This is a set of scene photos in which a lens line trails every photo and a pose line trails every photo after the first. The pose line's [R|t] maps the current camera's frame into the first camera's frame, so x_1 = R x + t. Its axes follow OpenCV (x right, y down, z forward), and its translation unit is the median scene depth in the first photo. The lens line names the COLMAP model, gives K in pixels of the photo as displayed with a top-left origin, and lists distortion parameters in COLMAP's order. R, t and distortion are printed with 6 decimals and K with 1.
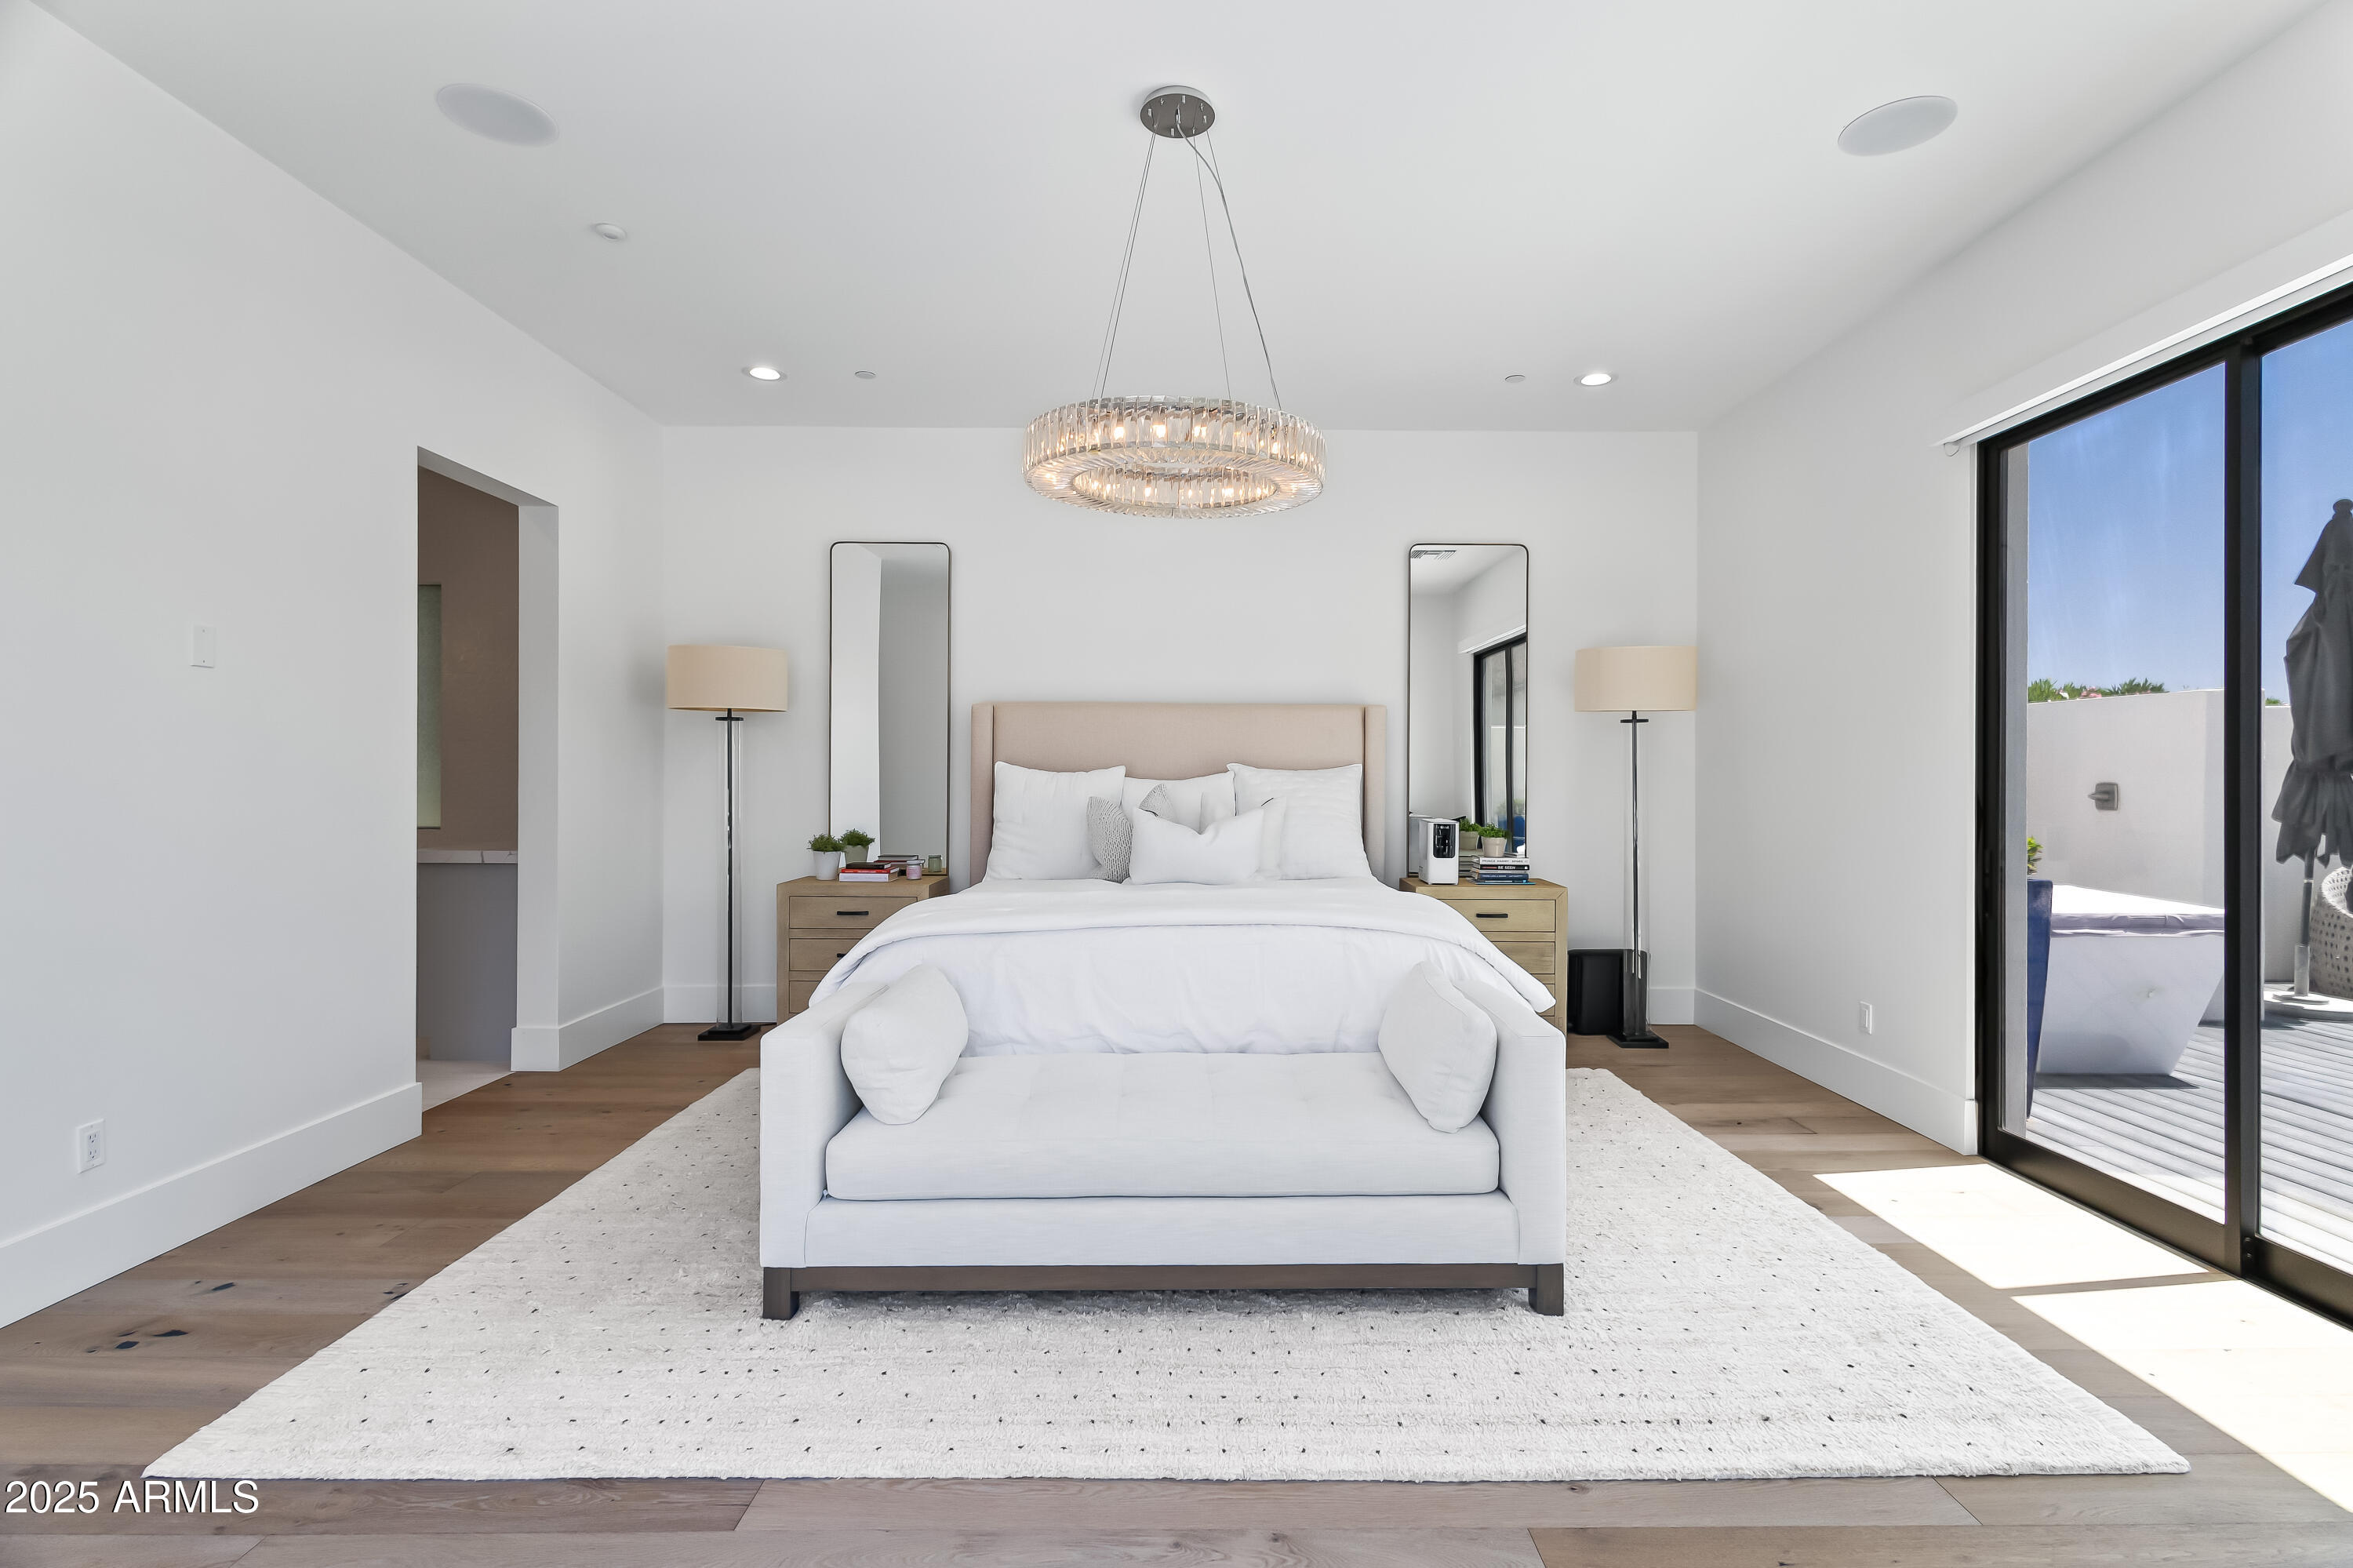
lens RADIAL K [[1048.6, 0, 1181.3], [0, 1048.6, 776.1], [0, 0, 1]] dist [0.005299, -0.000825]
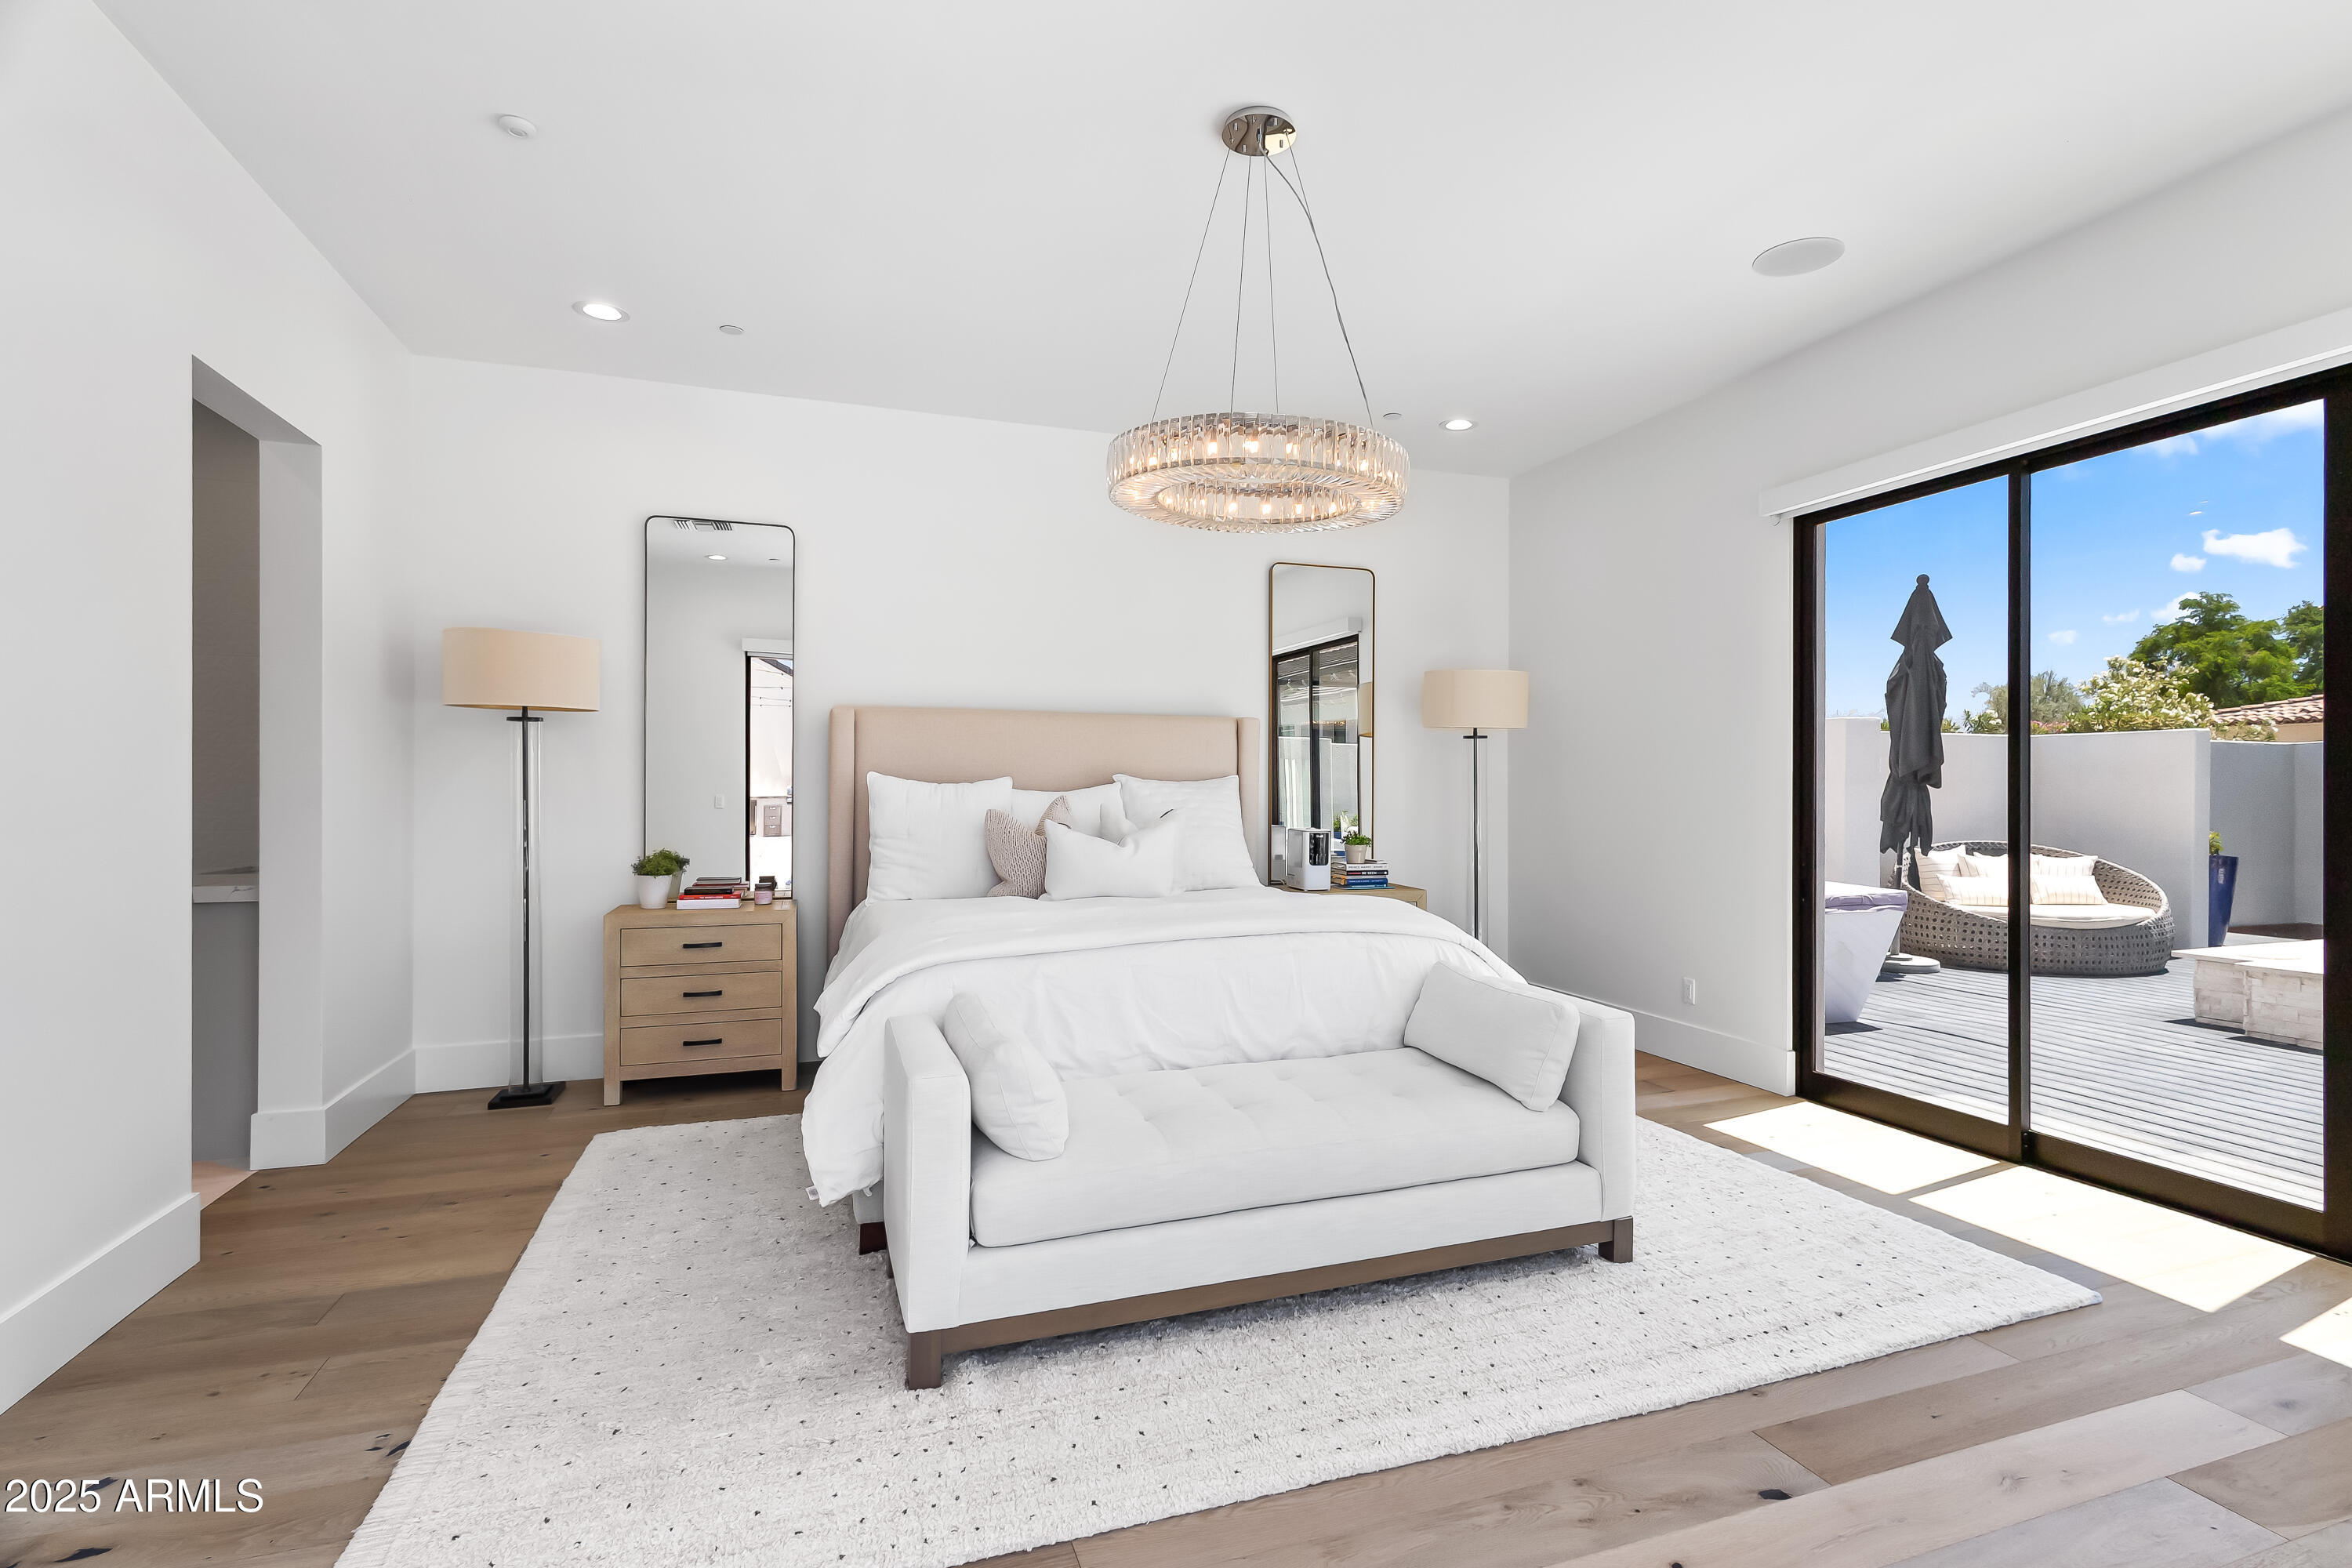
lens RADIAL K [[1086.9, 0, 1171.6], [0, 1086.9, 784.5], [0, 0, 1]] dist [0.005602, 0.000440]
pose [[0.946821, -0.000408, 0.321760, -0.358674], [0.000412, 1.000000, 0.000056, -0.004120], [-0.321760, 0.000080, 0.946821, 0.028730]]
